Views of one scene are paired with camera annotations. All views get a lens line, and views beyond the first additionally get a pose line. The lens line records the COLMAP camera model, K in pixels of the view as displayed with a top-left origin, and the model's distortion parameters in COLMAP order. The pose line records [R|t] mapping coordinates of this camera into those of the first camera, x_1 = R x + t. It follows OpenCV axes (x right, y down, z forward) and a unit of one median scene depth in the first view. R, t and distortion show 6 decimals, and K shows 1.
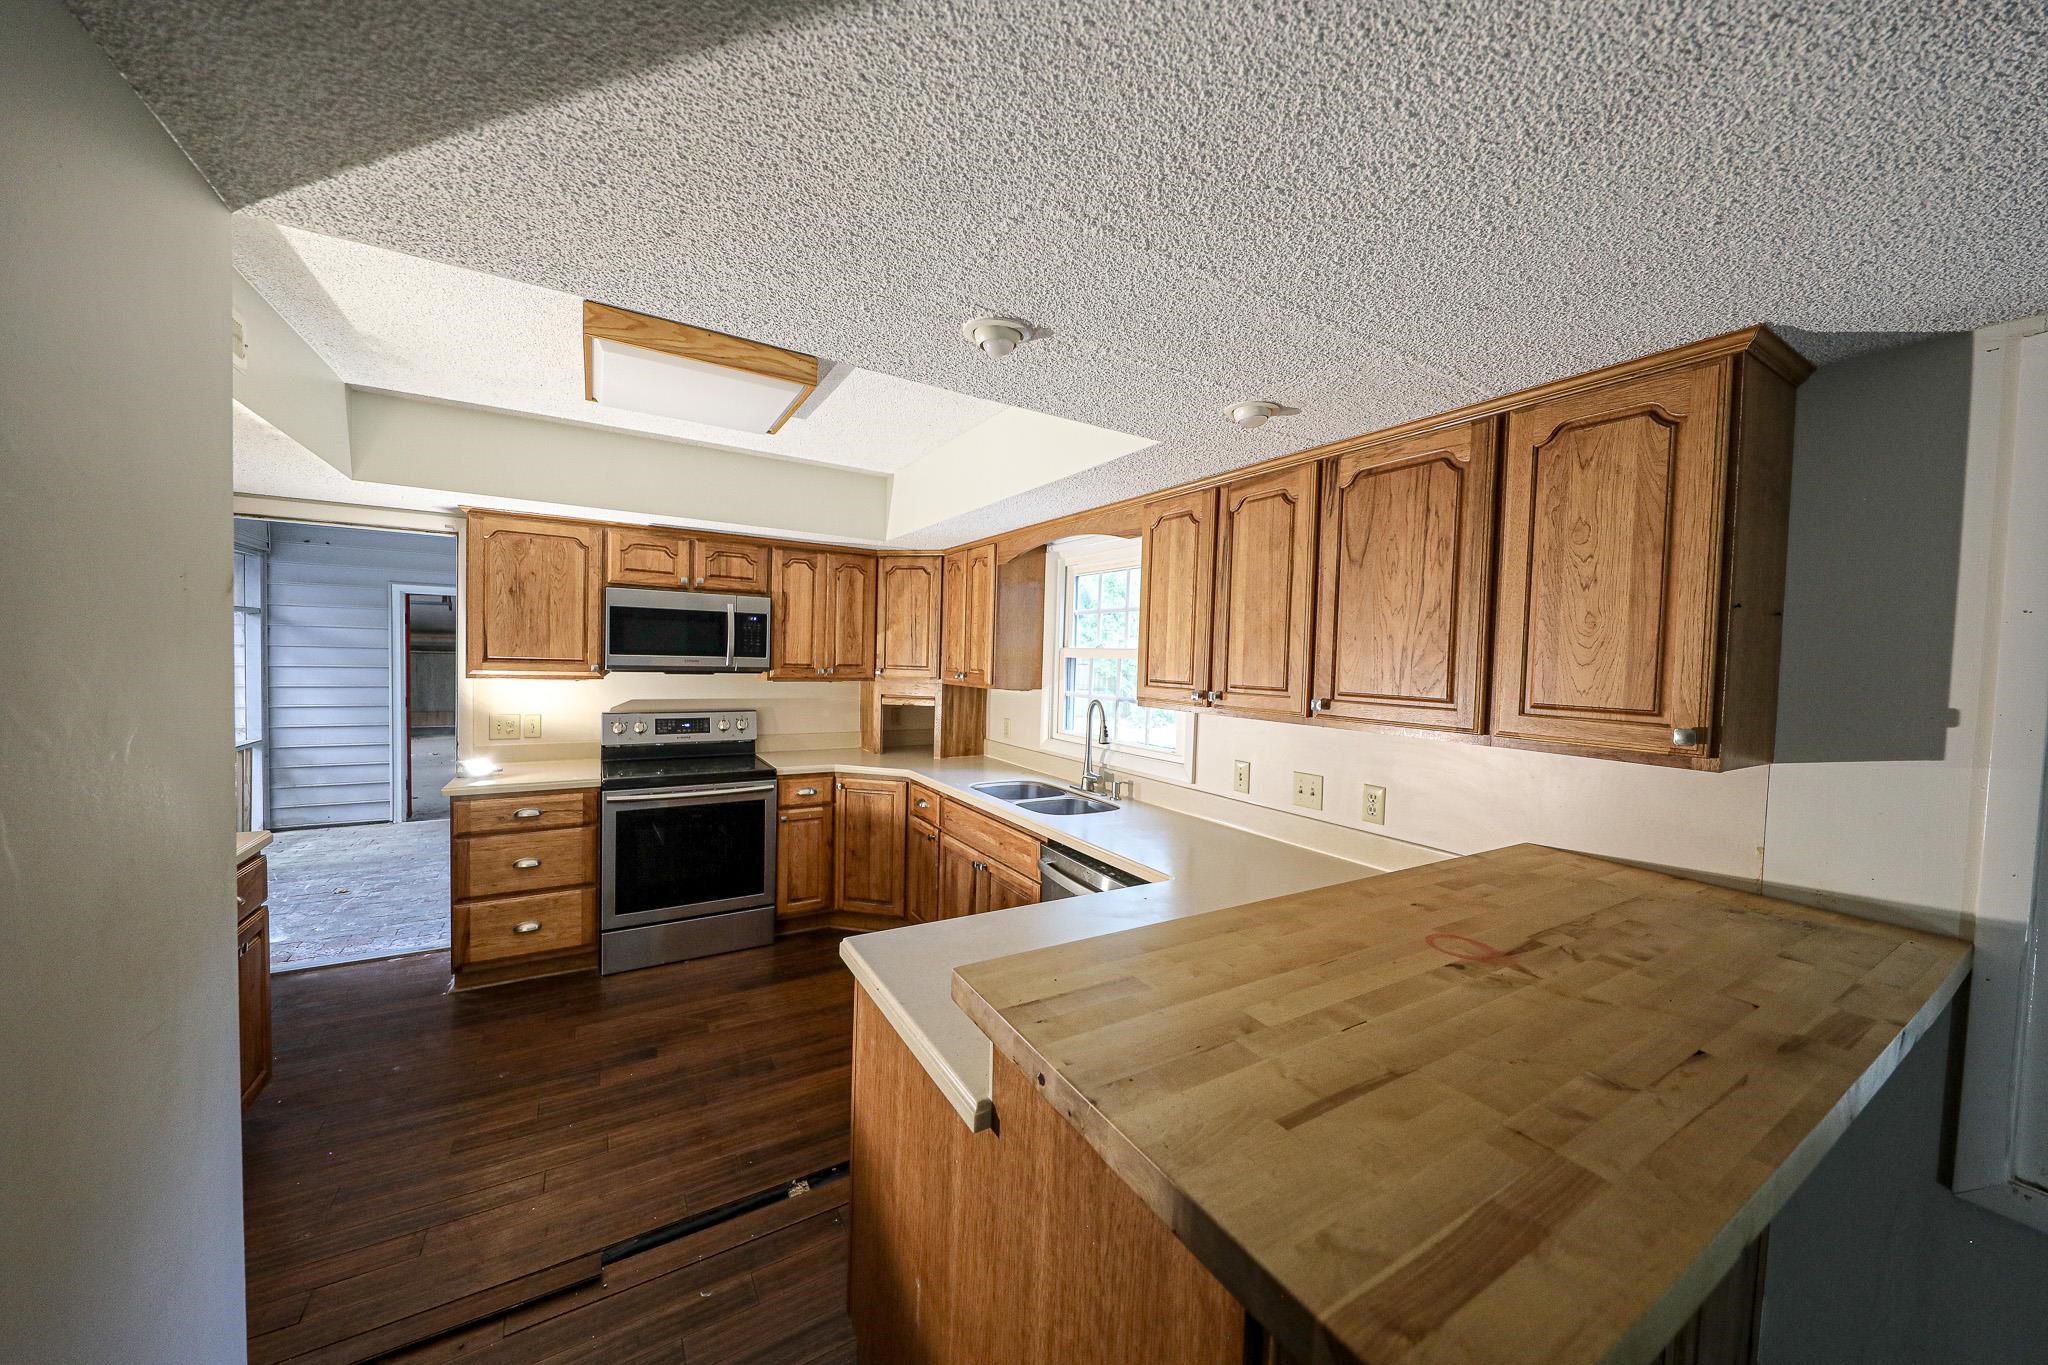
lens RADIAL K [[715.5, 0, 1024.0], [0, 715.5, 682.5], [0, 0, 1]] dist [0.000223, 0.000002]
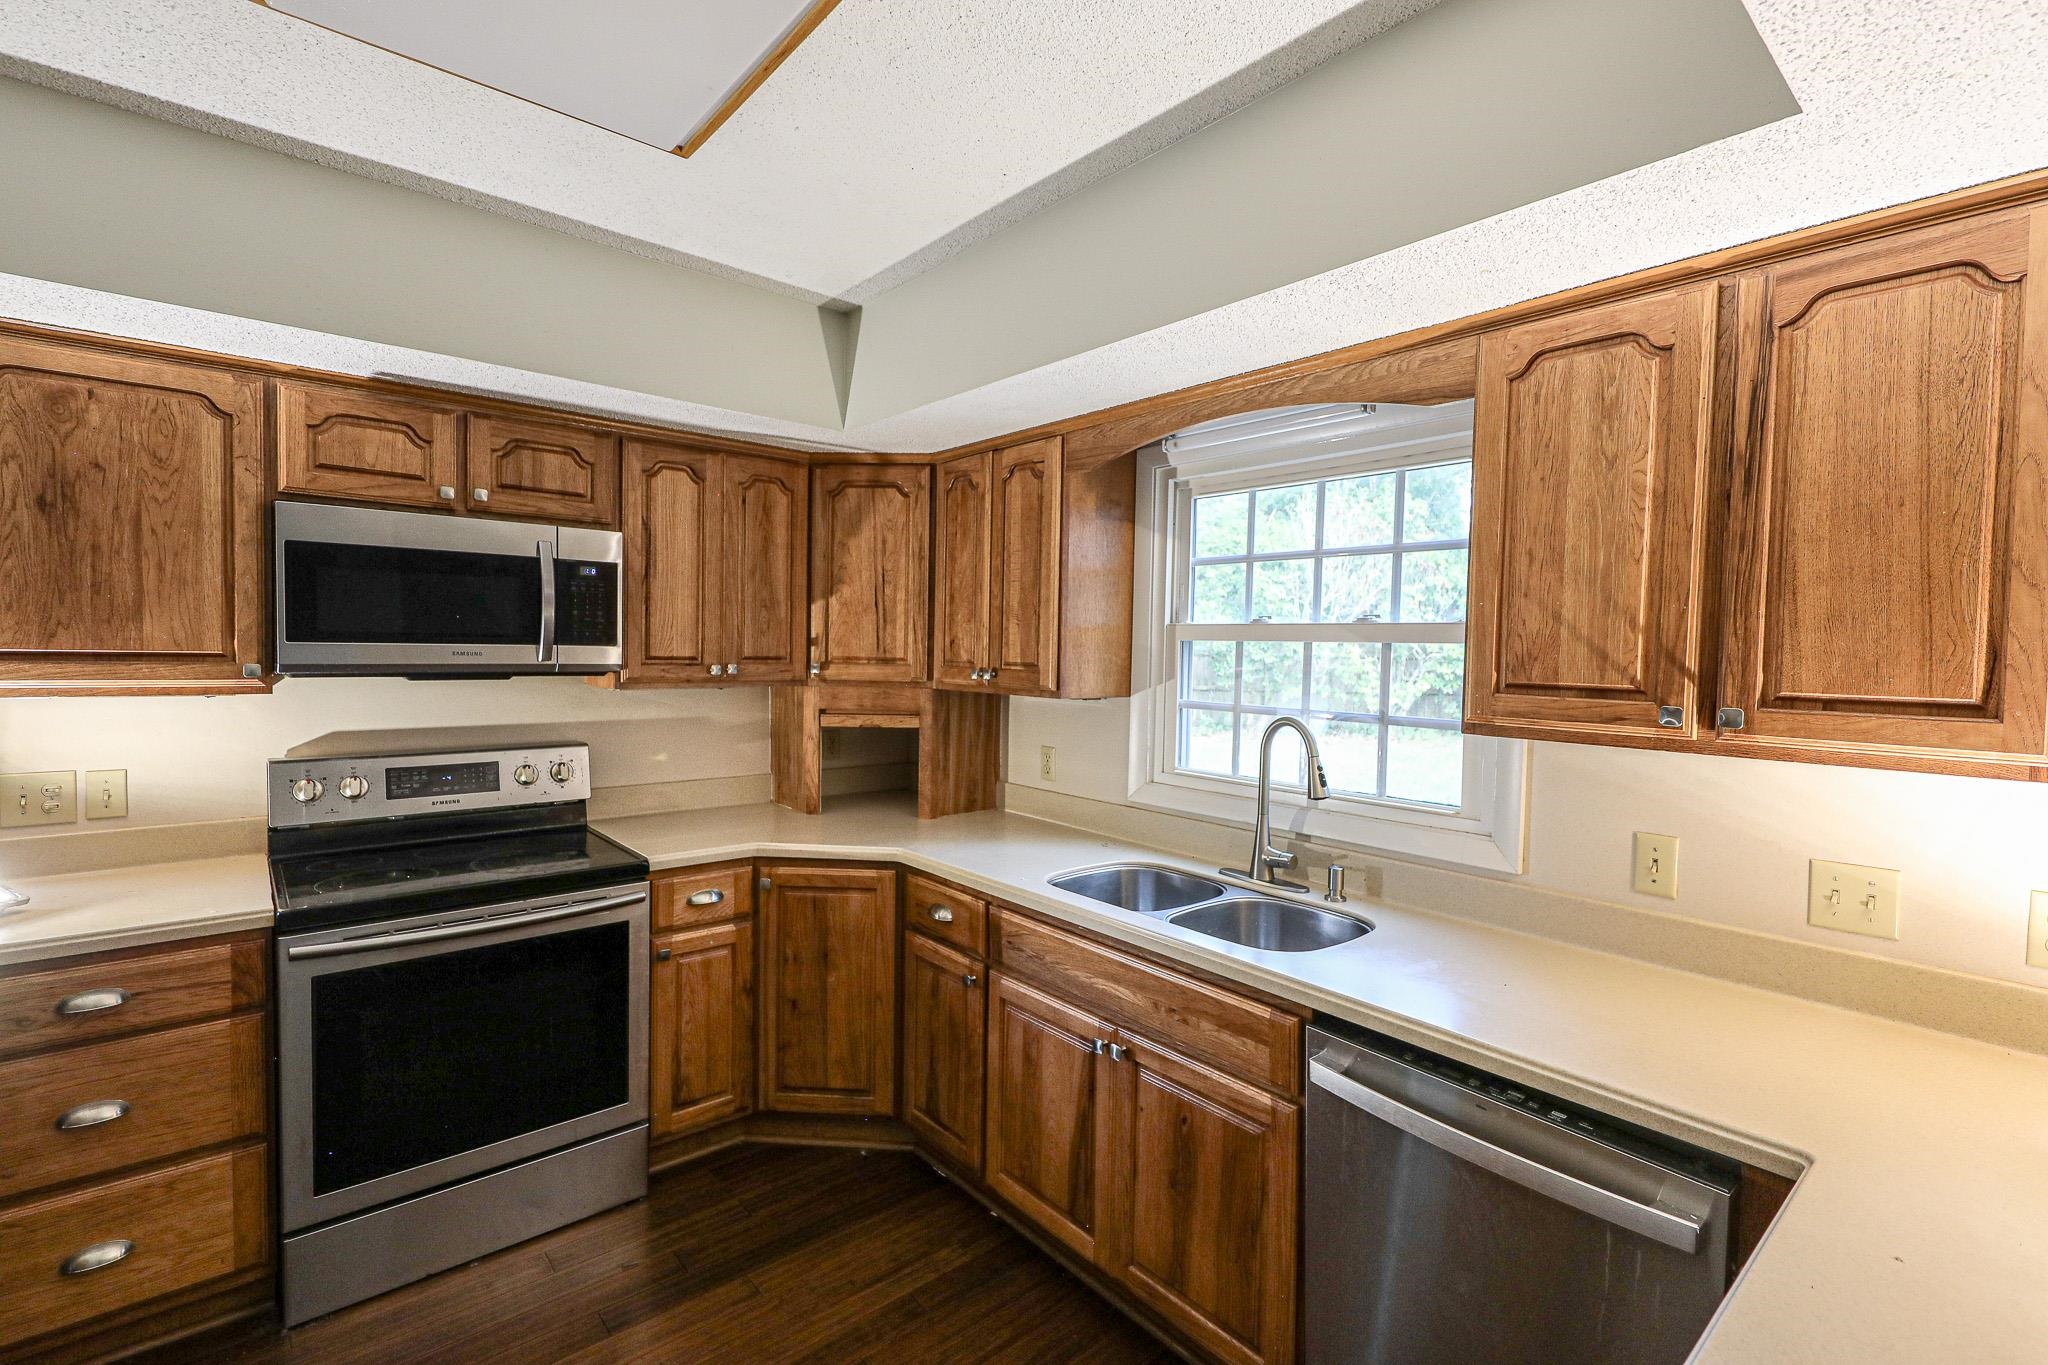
lens RADIAL K [[928.4, 0, 1024.0], [0, 928.4, 682.5], [0, 0, 1]] dist [0.012554, -0.006396]
pose [[0.986286, -0.015819, 0.164286, -0.183490], [0.014787, 0.999862, 0.007507, -0.008771], [-0.164382, -0.004975, 0.986384, 0.284035]]
